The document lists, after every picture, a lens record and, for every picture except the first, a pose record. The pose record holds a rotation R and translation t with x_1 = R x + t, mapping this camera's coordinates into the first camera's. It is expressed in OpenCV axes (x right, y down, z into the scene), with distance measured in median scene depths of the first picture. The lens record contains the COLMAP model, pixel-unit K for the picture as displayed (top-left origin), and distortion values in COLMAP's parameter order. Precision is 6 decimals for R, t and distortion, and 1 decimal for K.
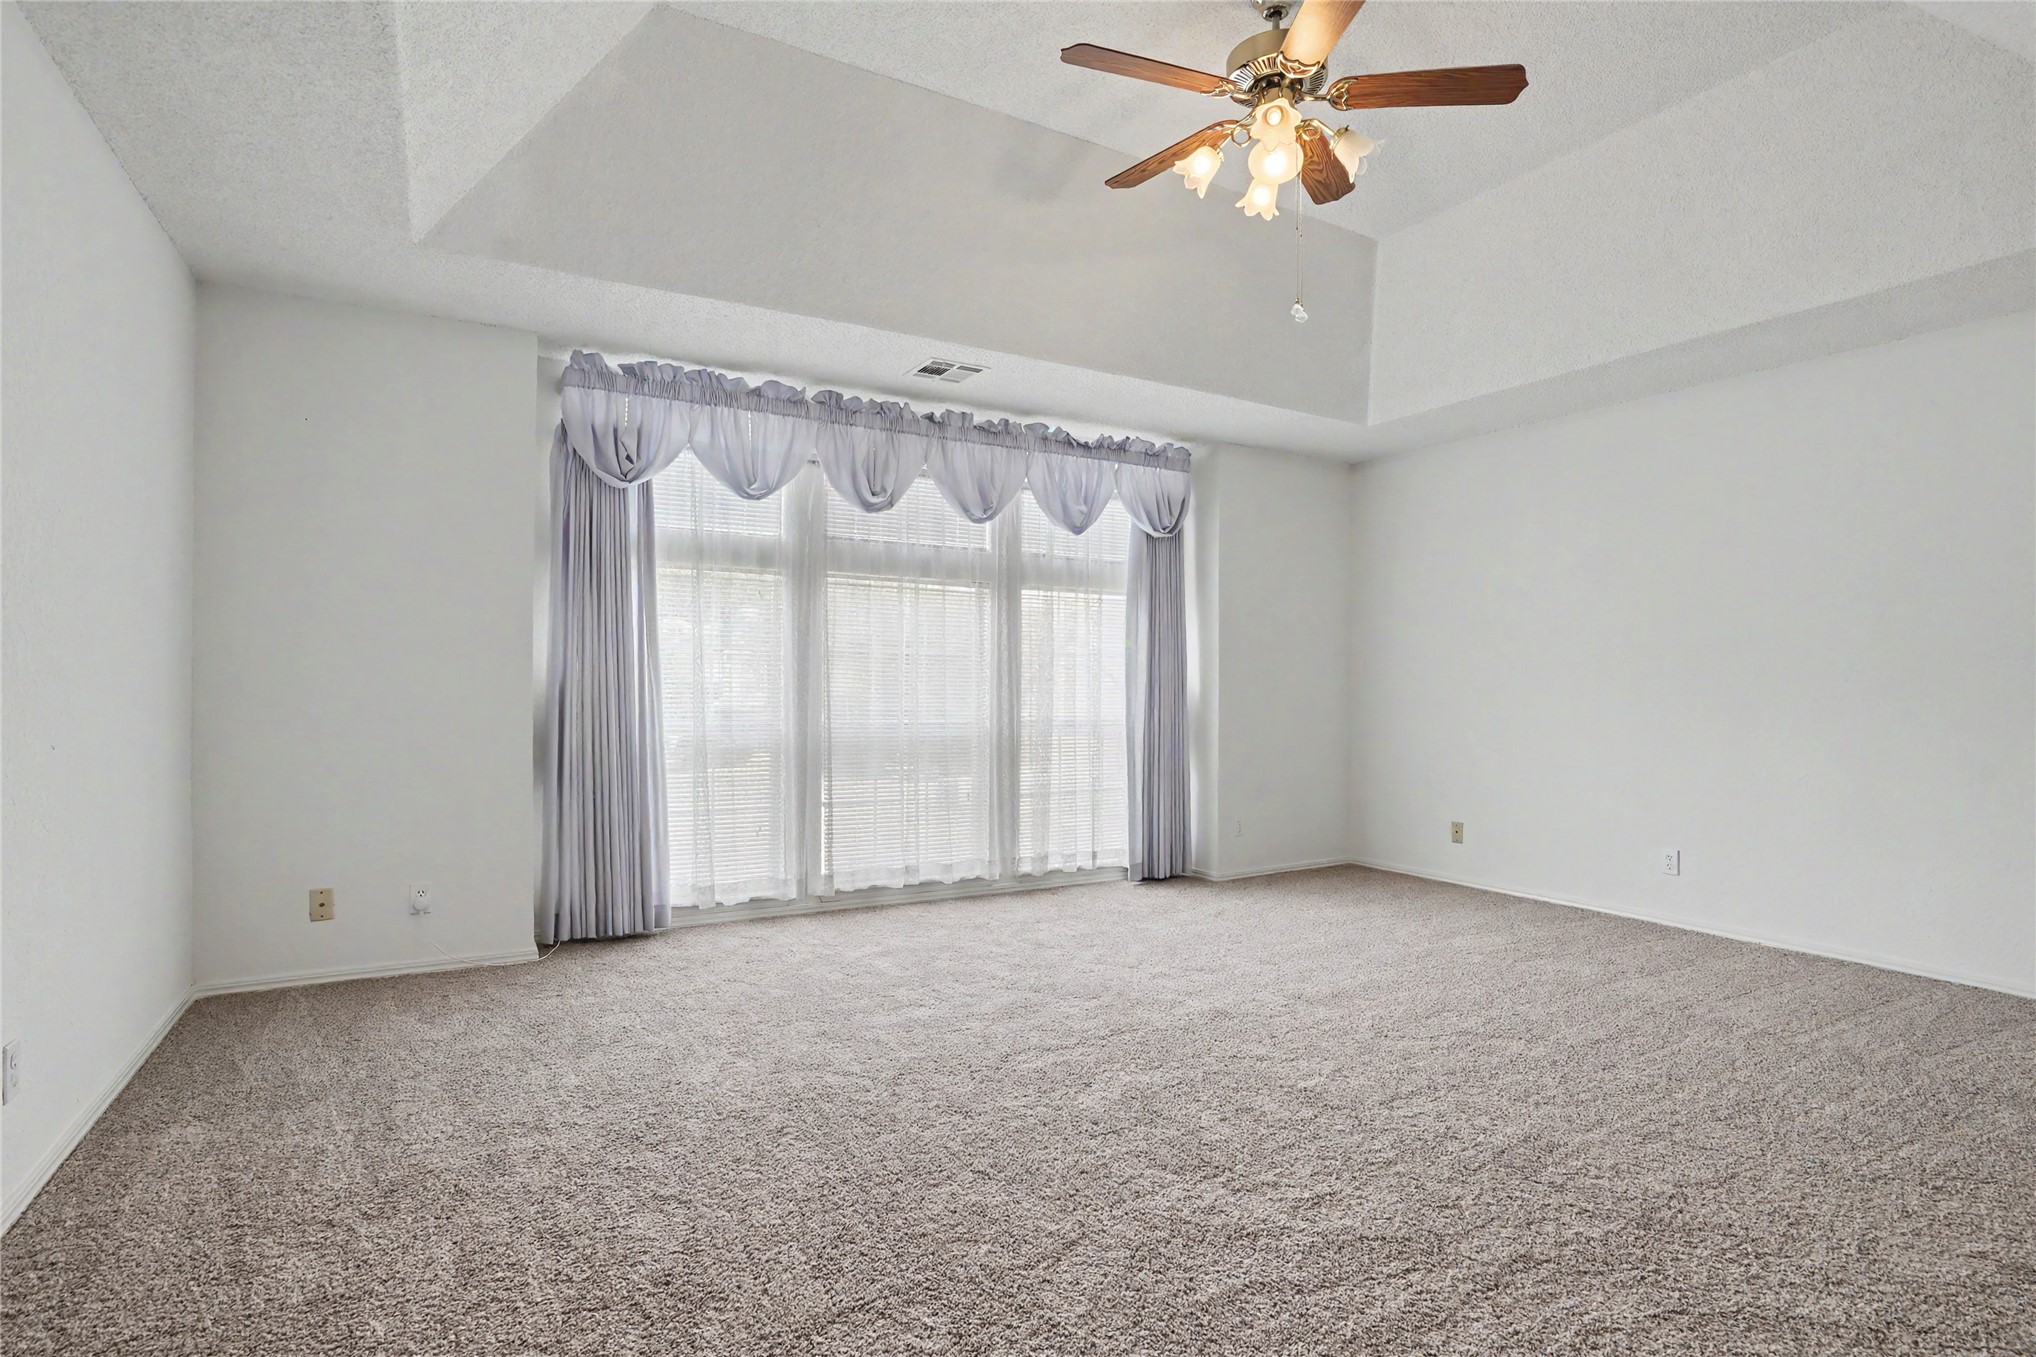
lens RADIAL K [[880.6, 0, 1018.0], [0, 880.6, 678.5], [0, 0, 1]] dist [-0.048124, 0.017935]
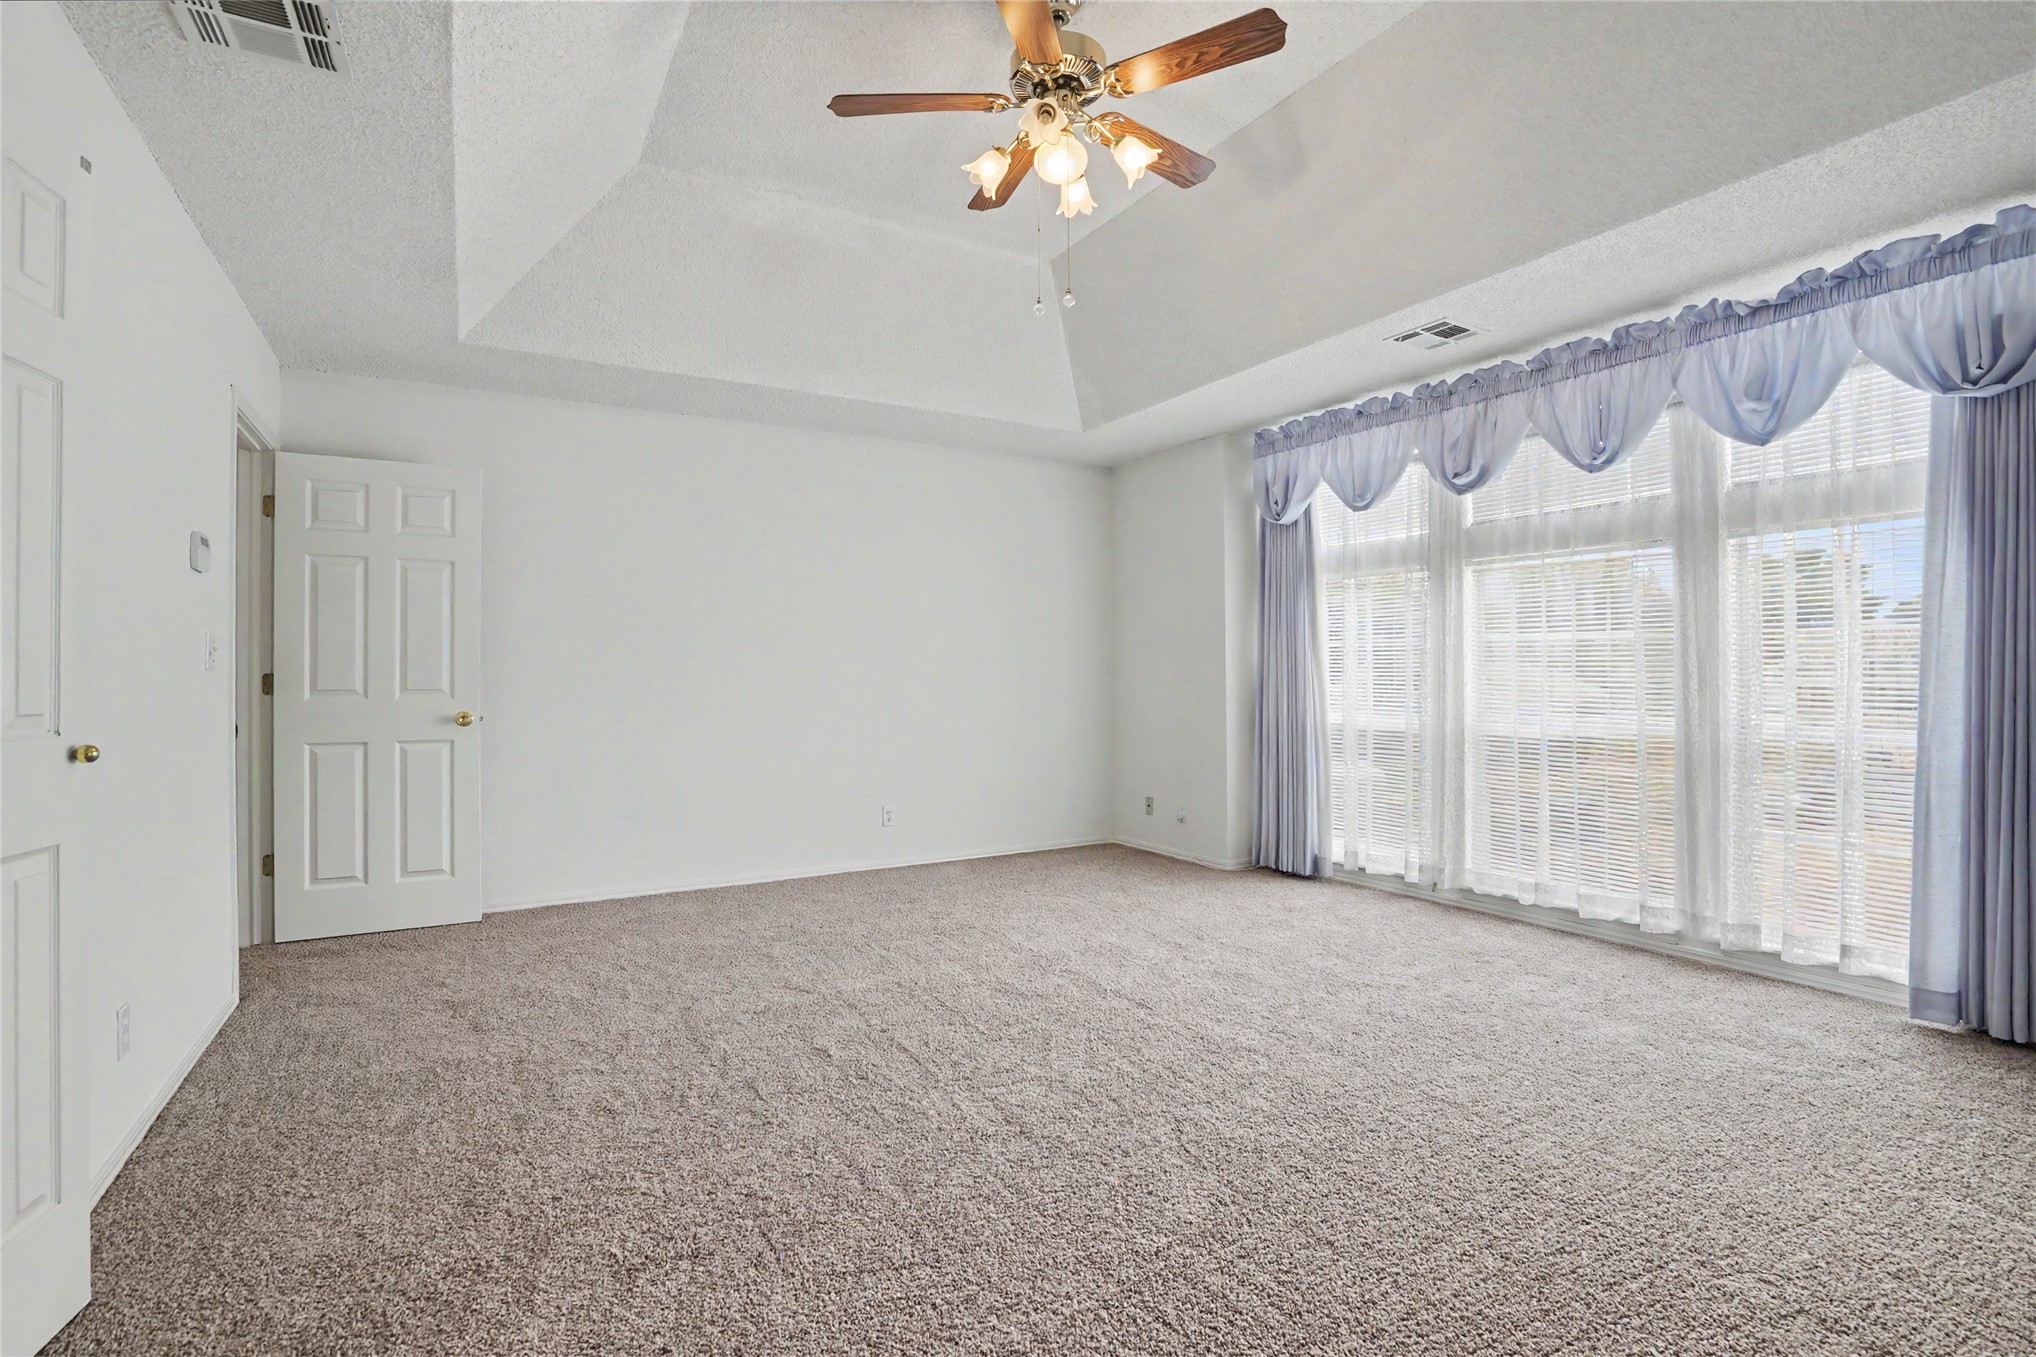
lens RADIAL K [[955.9, 0, 1021.4], [0, 955.9, 675.9], [0, 0, 1]] dist [-0.057393, 0.025059]
pose [[0.072555, -0.006100, -0.997346, 0.799384], [0.013422, 0.999897, -0.005139, 0.005814], [0.997274, -0.013014, 0.072630, 0.438776]]
